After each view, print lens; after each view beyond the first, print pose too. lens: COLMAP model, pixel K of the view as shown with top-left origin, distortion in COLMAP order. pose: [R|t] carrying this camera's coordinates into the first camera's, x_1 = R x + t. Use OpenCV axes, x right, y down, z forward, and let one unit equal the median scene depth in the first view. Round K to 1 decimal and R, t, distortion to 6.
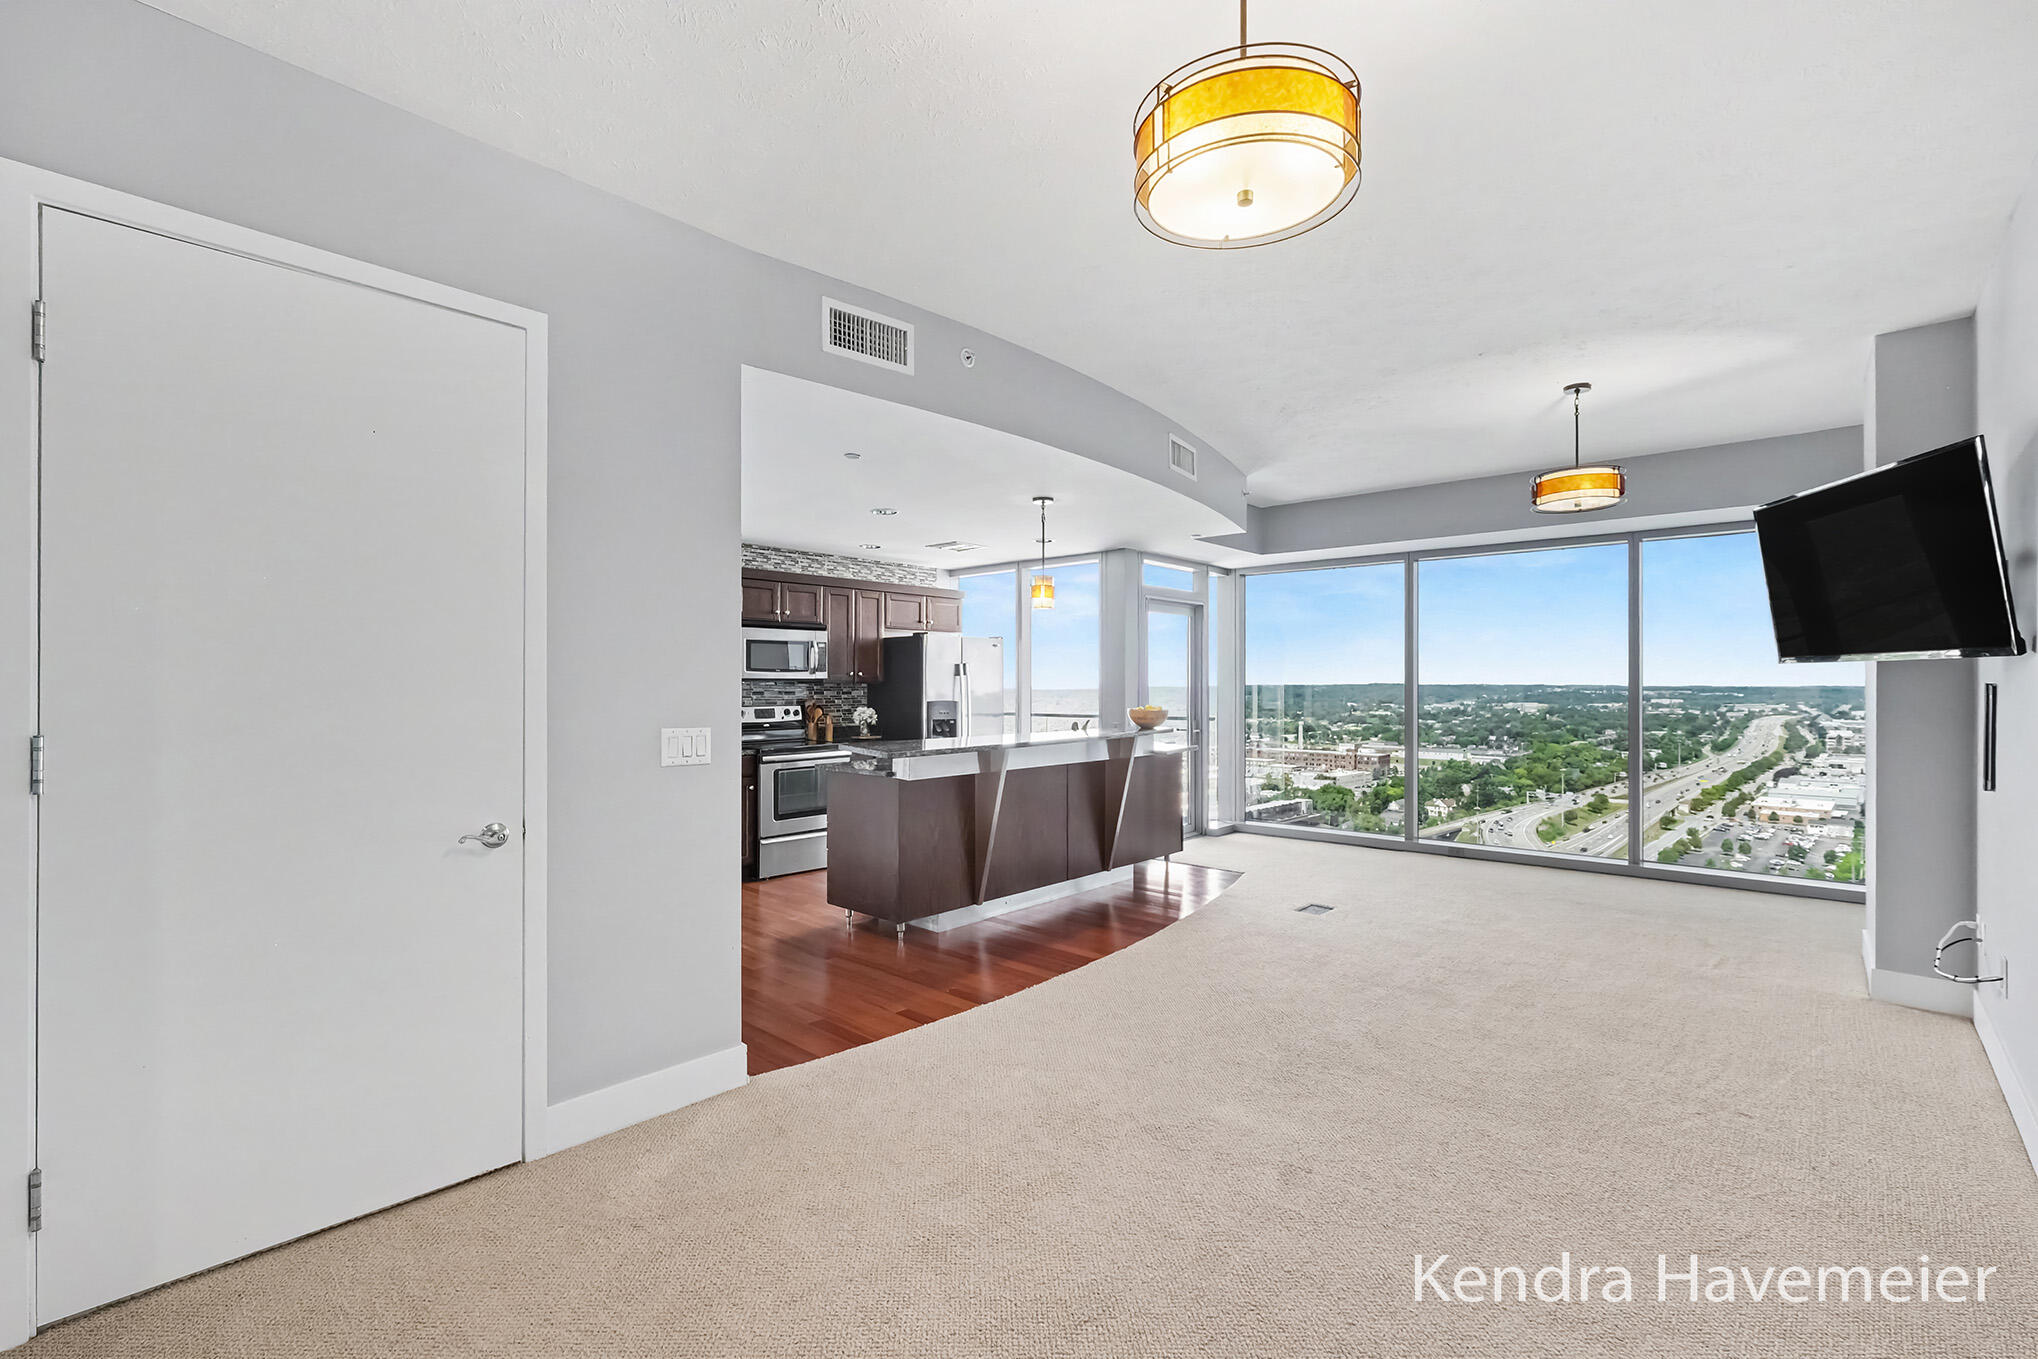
lens RADIAL K [[903.6, 0, 1006.0], [0, 903.6, 677.4], [0, 0, 1]] dist [-0.001782, -0.000096]
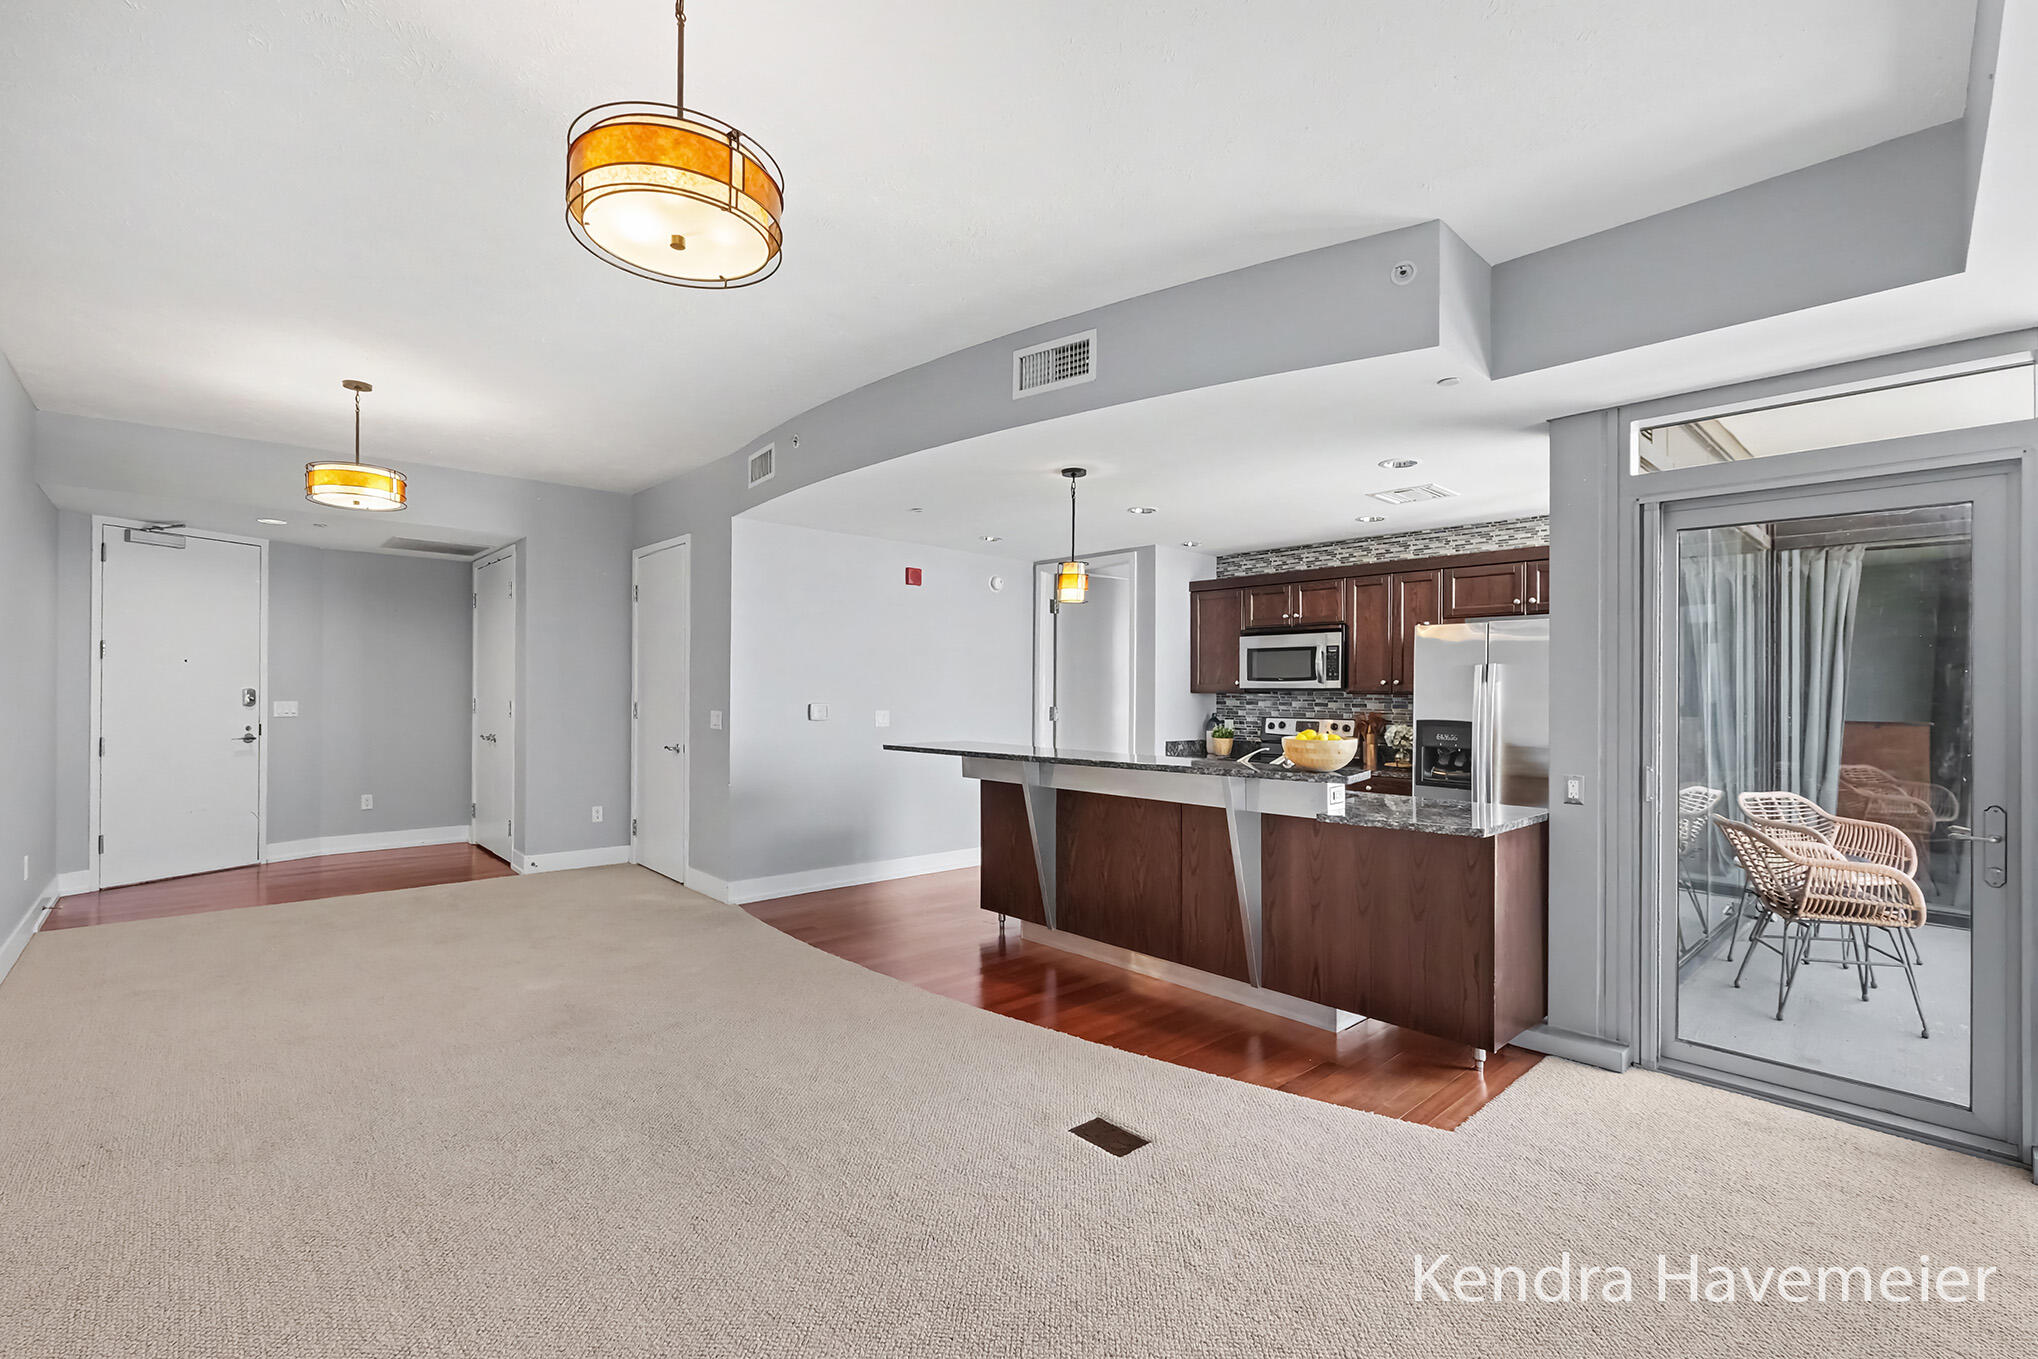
lens RADIAL K [[903.6, 0, 1006.0], [0, 903.6, 677.4], [0, 0, 1]] dist [-0.001782, -0.000096]
pose [[-0.105217, -0.018207, -0.994283, 0.603335], [-0.002729, 0.999834, -0.018020, 0.006584], [0.994446, 0.000817, -0.105249, 0.707342]]
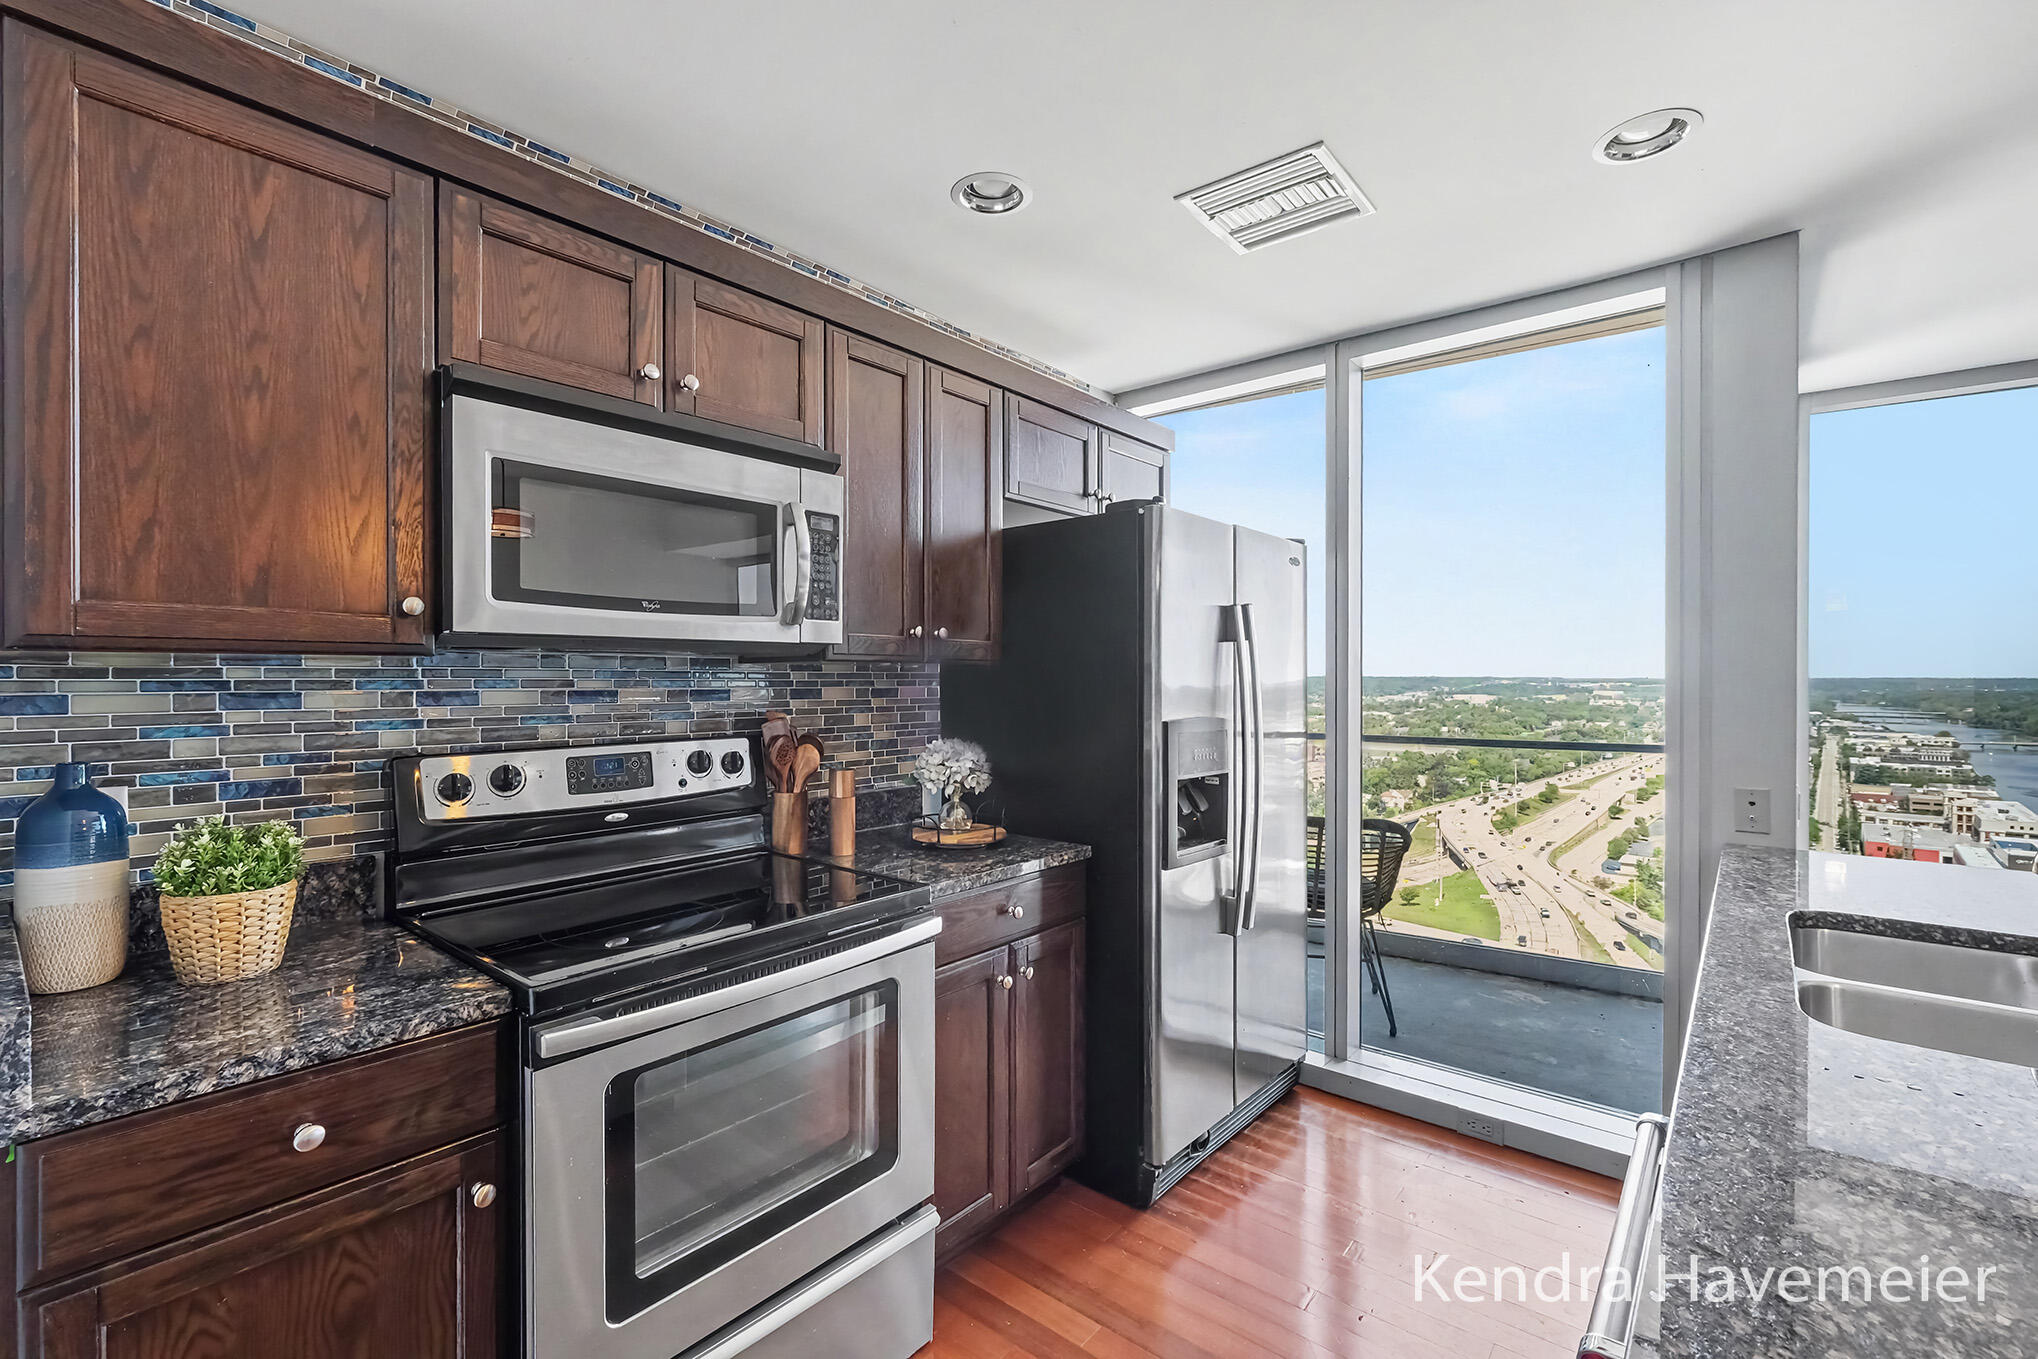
lens RADIAL K [[903.6, 0, 1006.0], [0, 903.6, 677.4], [0, 0, 1]] dist [-0.001782, -0.000096]
pose [[0.998915, 0.000066, 0.046565, -0.145175], [-0.000472, 0.999962, 0.008710, 0.008436], [-0.046562, -0.008722, 0.998877, 0.649213]]
